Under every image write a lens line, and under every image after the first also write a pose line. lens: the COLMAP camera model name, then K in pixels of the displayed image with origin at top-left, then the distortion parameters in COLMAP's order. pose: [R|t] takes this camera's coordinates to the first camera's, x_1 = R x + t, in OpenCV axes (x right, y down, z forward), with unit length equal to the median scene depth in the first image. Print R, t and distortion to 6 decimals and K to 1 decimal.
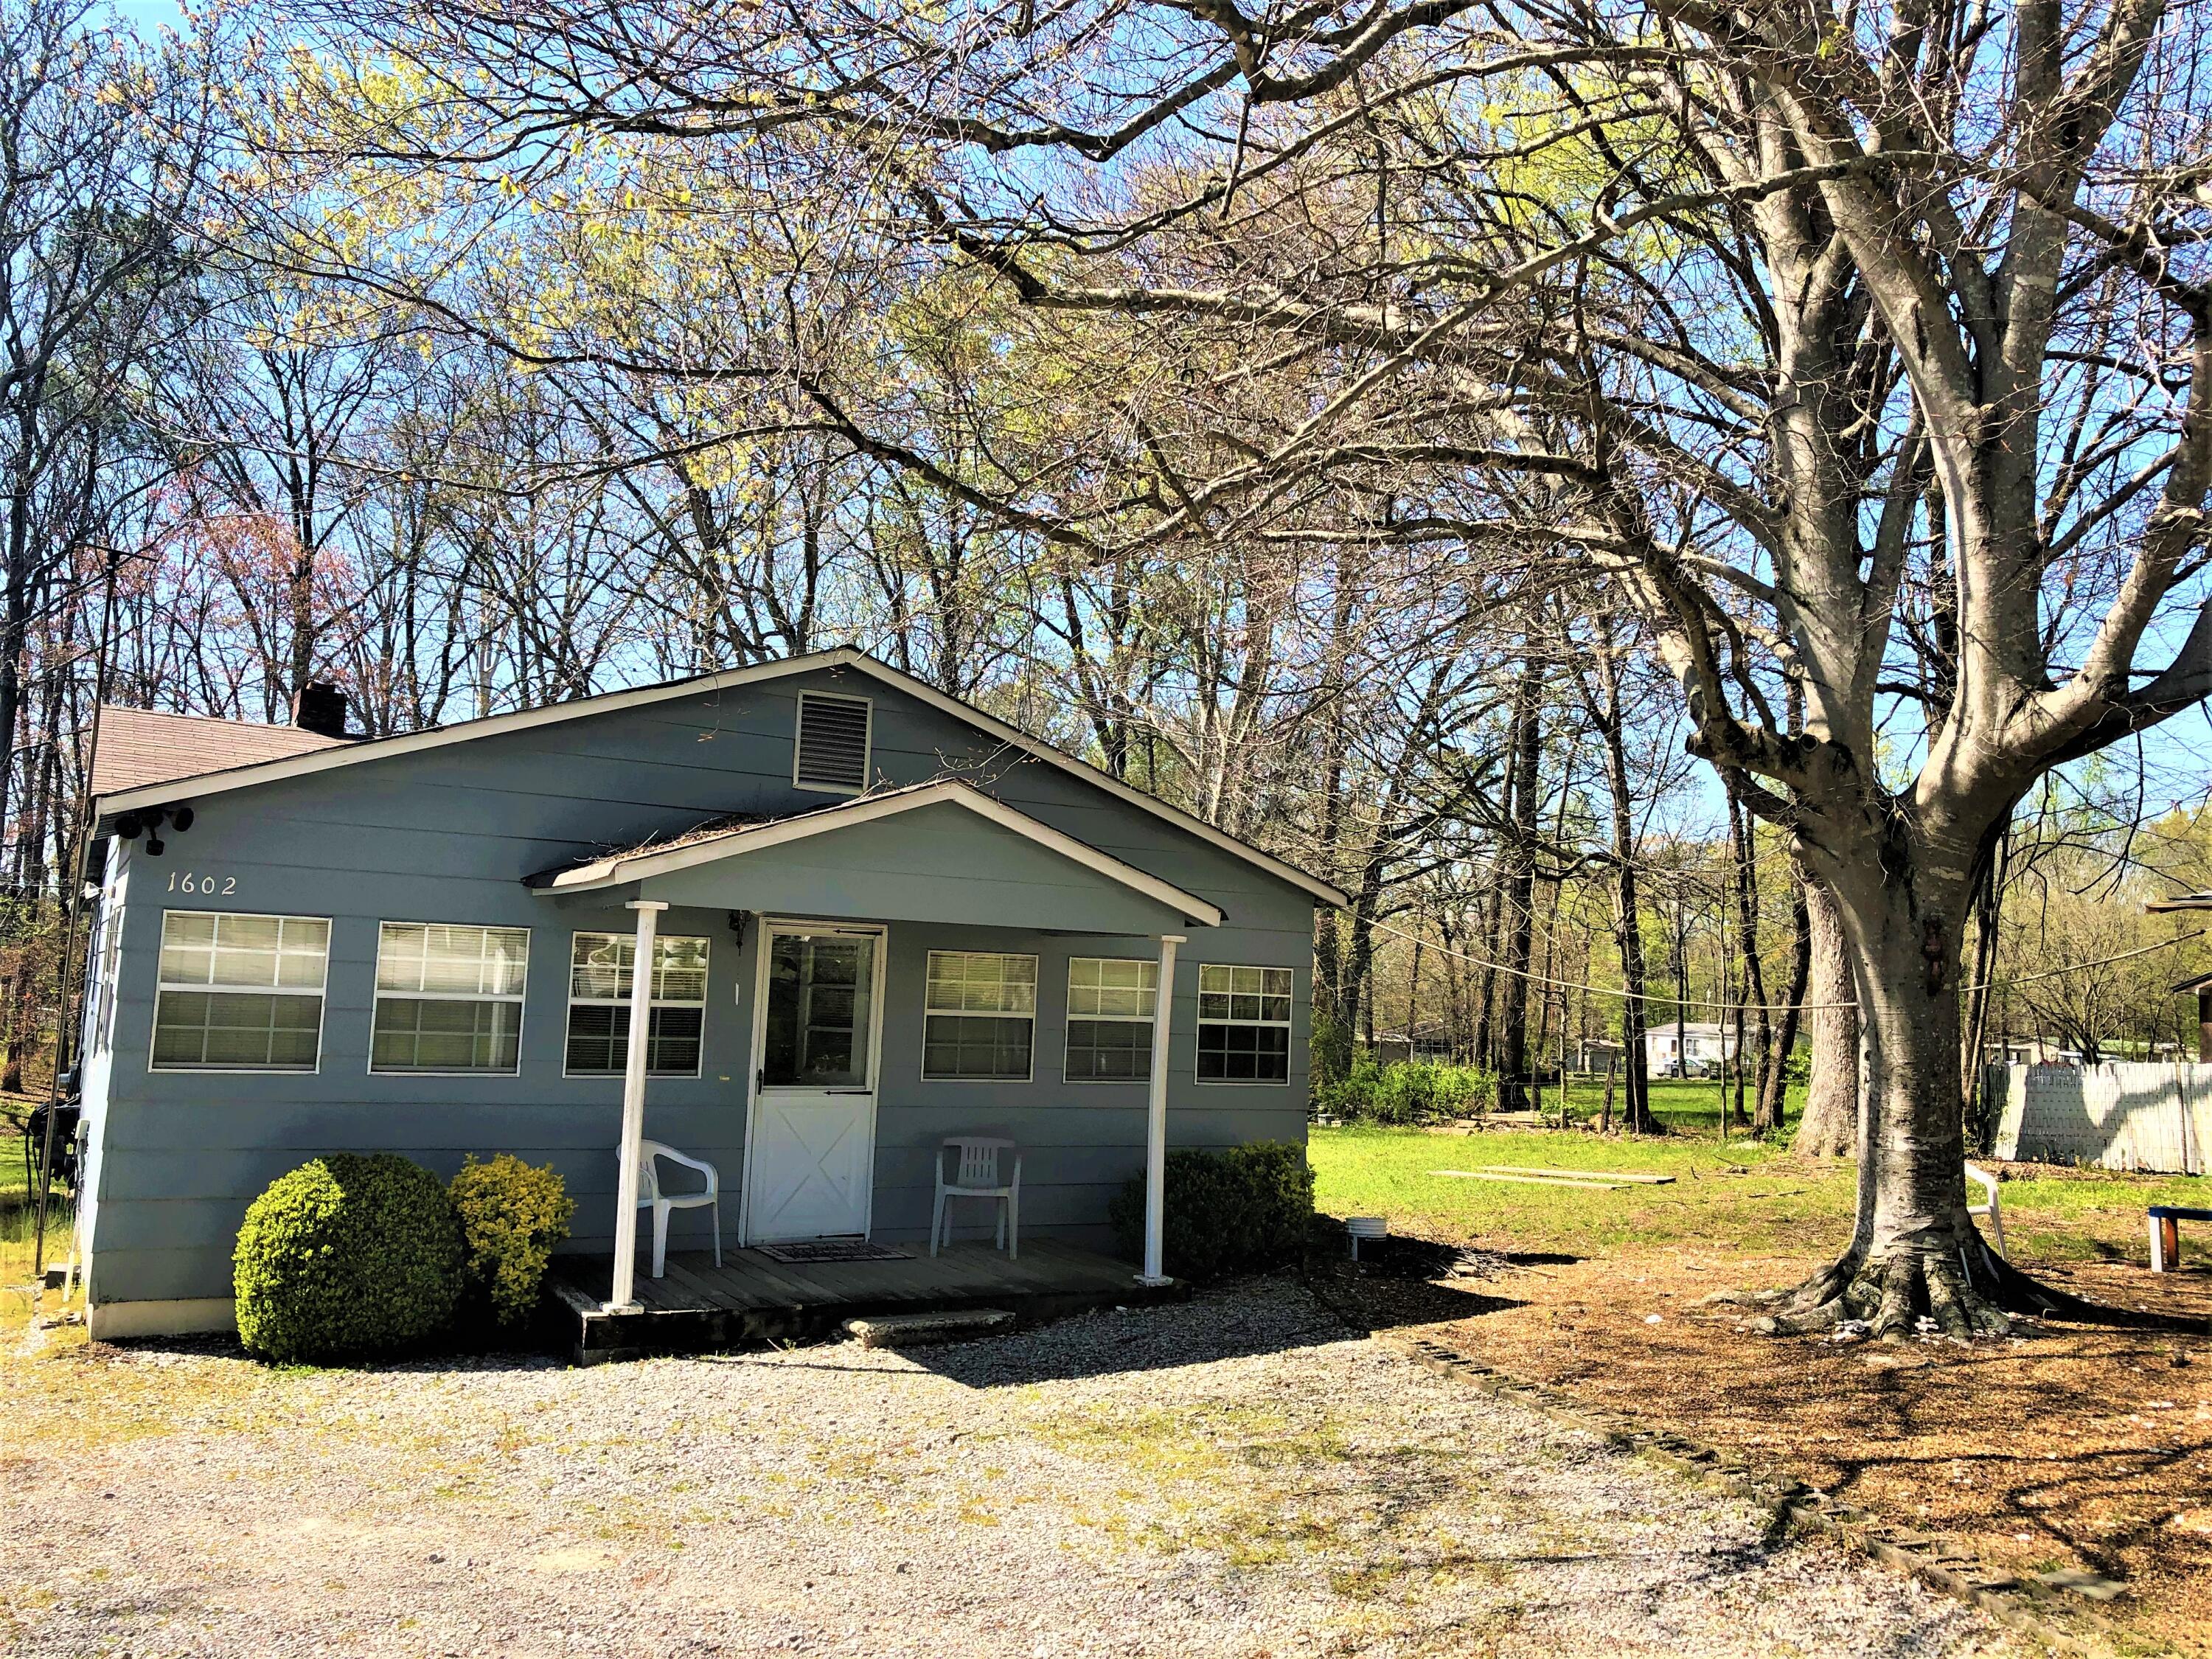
lens RADIAL K [[1817.9, 0, 1106.0], [0, 1817.9, 829.5], [0, 0, 1]] dist [0.018746, 0.003381]
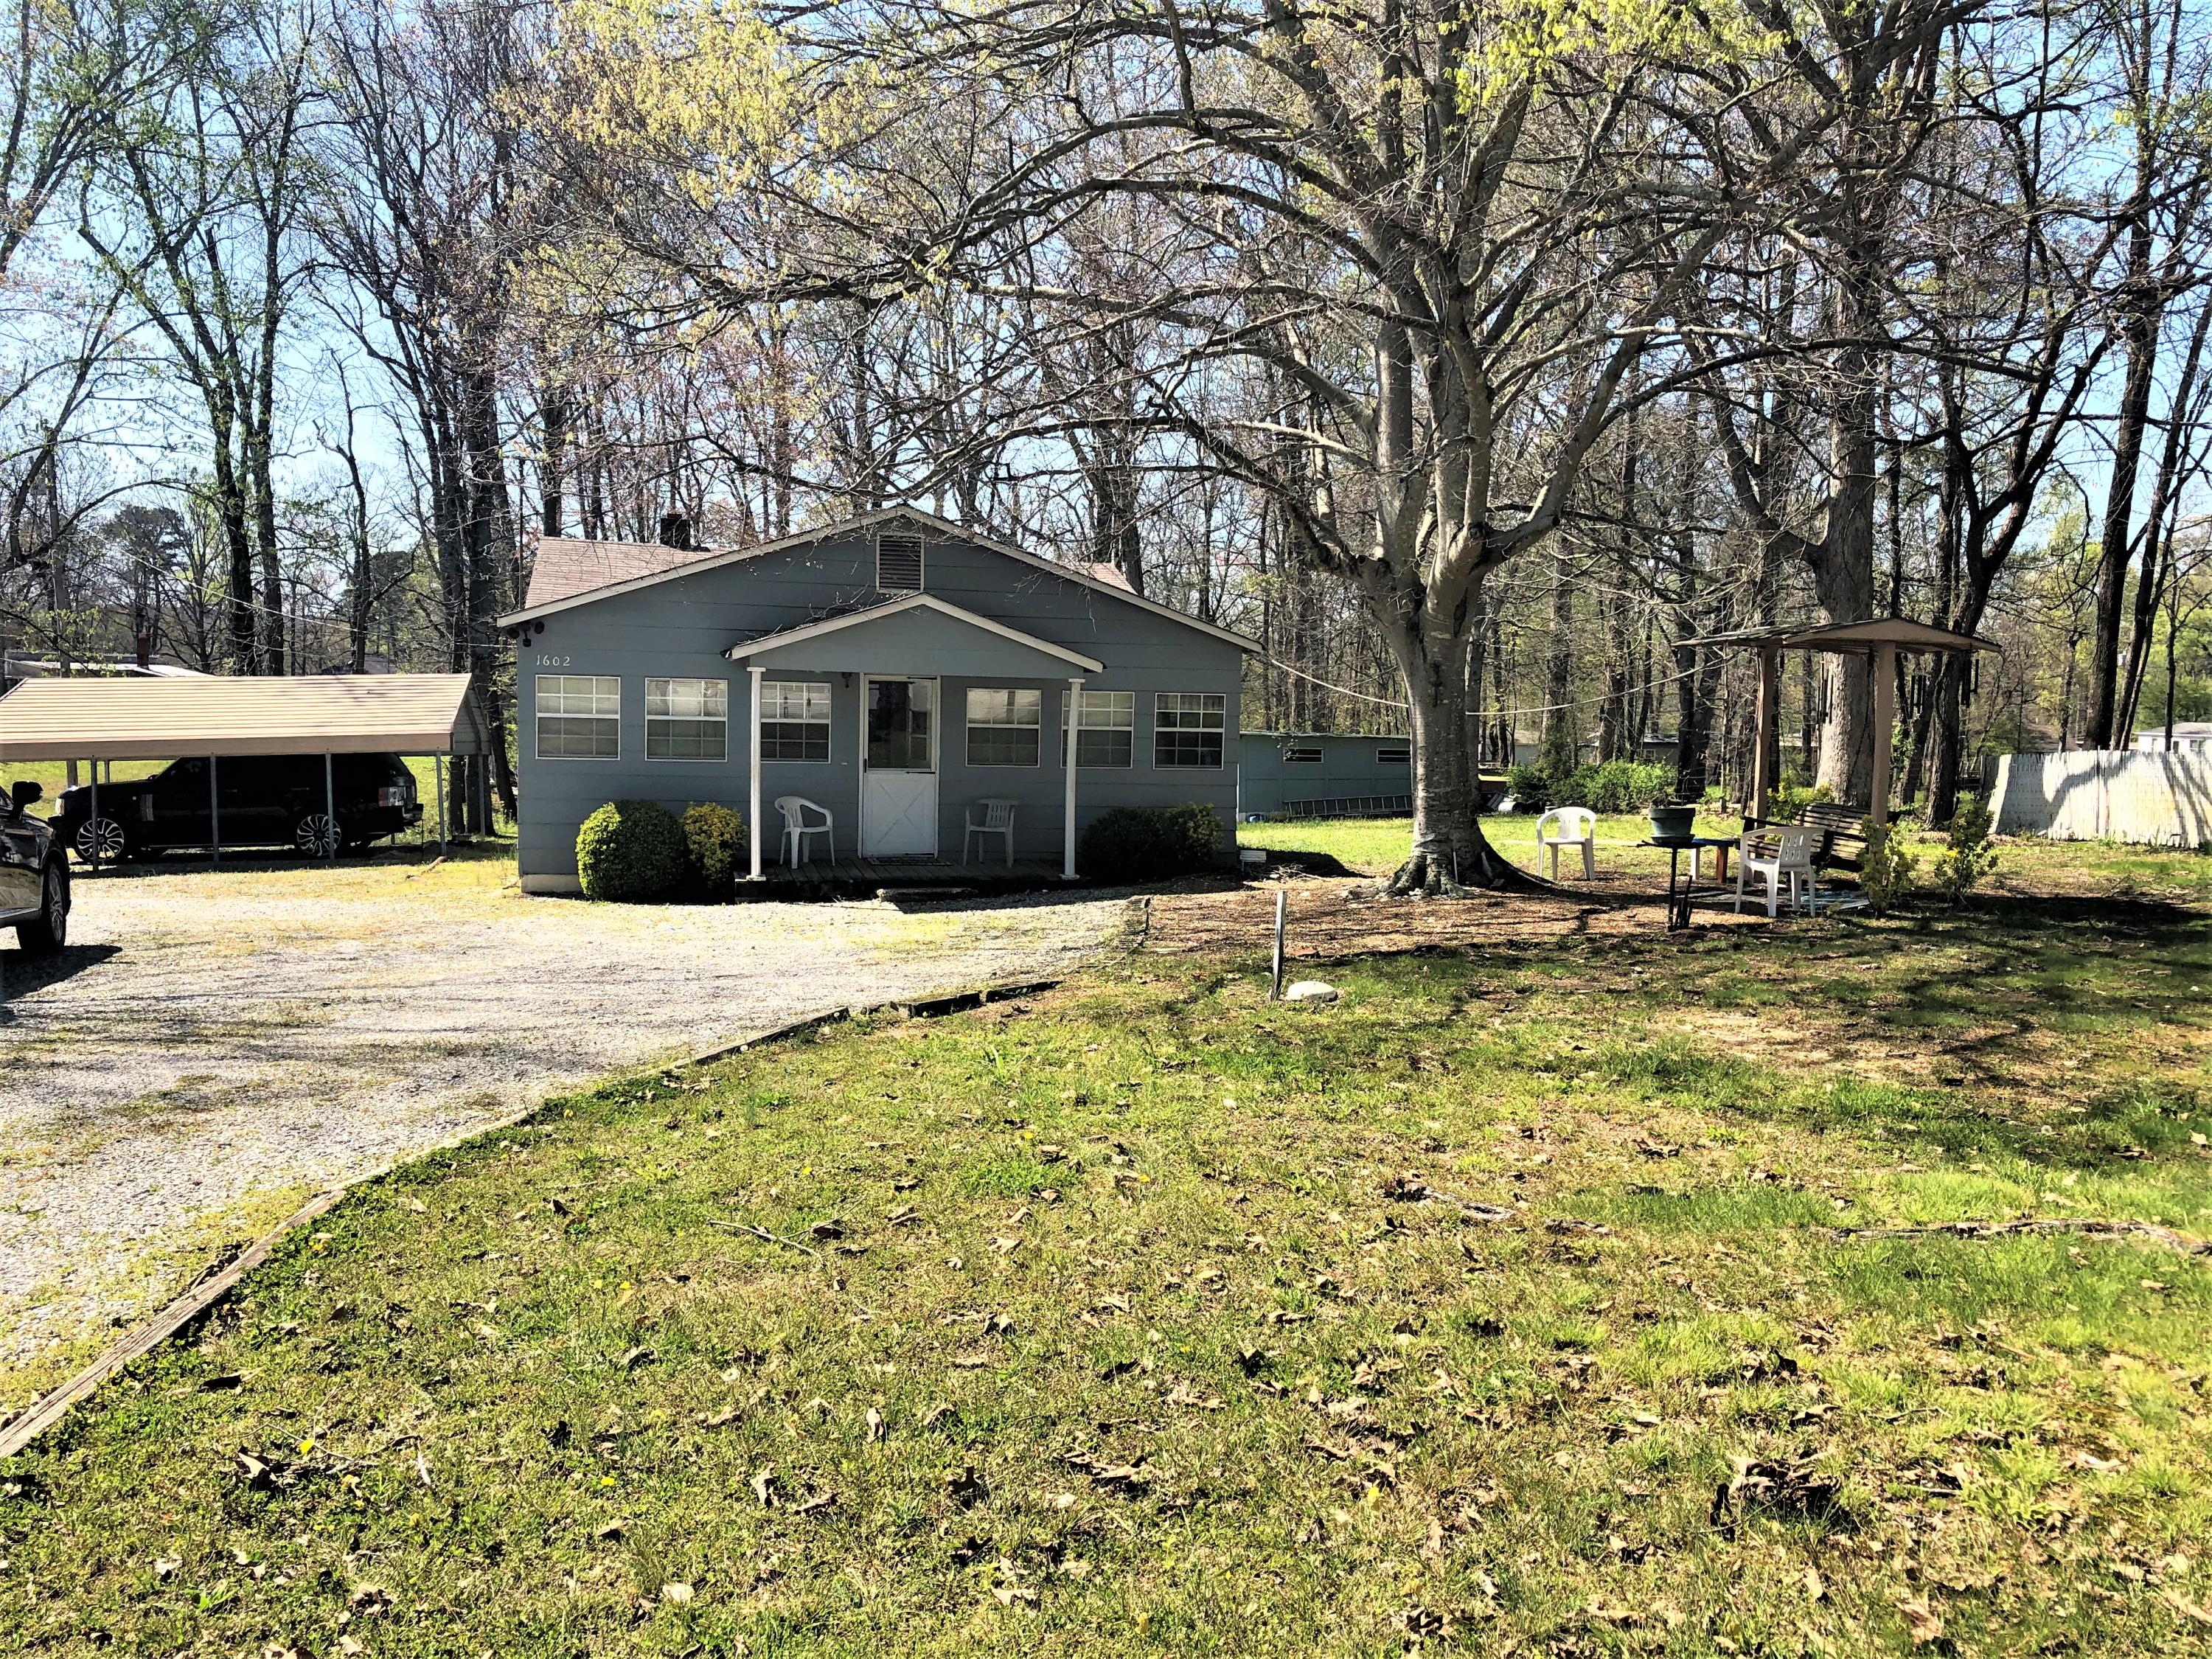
lens RADIAL K [[1777.6, 0, 1106.0], [0, 1777.6, 829.5], [0, 0, 1]] dist [0.150947, 0.000420]
pose [[0.960583, 0.003153, -0.277977, 0.570111], [0.040134, 0.987887, 0.149892, -0.054381], [0.275082, -0.155140, 0.948821, -0.640097]]
